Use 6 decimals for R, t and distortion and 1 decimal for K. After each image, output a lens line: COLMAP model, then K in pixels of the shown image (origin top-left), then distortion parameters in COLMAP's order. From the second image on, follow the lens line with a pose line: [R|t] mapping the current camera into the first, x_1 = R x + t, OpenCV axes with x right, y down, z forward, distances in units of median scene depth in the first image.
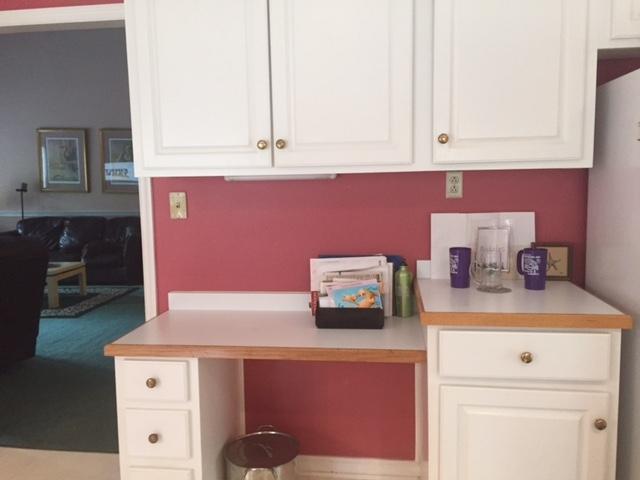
lens RADIAL K [[550.9, 0, 319.9], [0, 550.9, 238.5], [0, 0, 1]] dist [-0.015240, -0.022574]
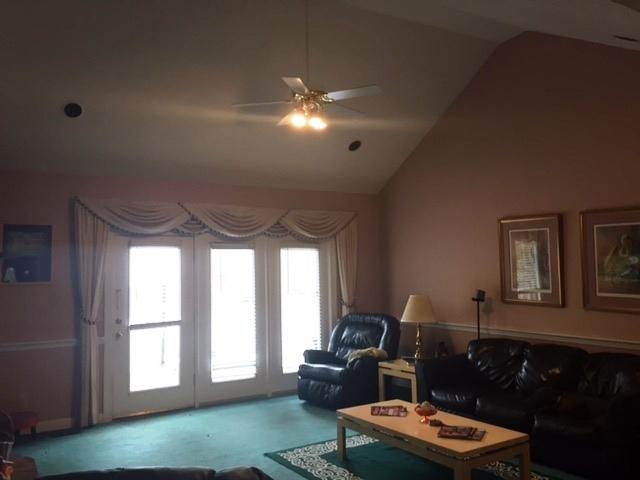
lens RADIAL K [[550.9, 0, 320.1], [0, 550.9, 239.2], [0, 0, 1]] dist [-0.015240, -0.022574]
pose [[0.638828, -0.050220, -0.767709, -0.092122], [-0.074515, 0.989137, -0.126711, -0.058723], [0.765732, 0.138152, 0.628146, 0.340950]]
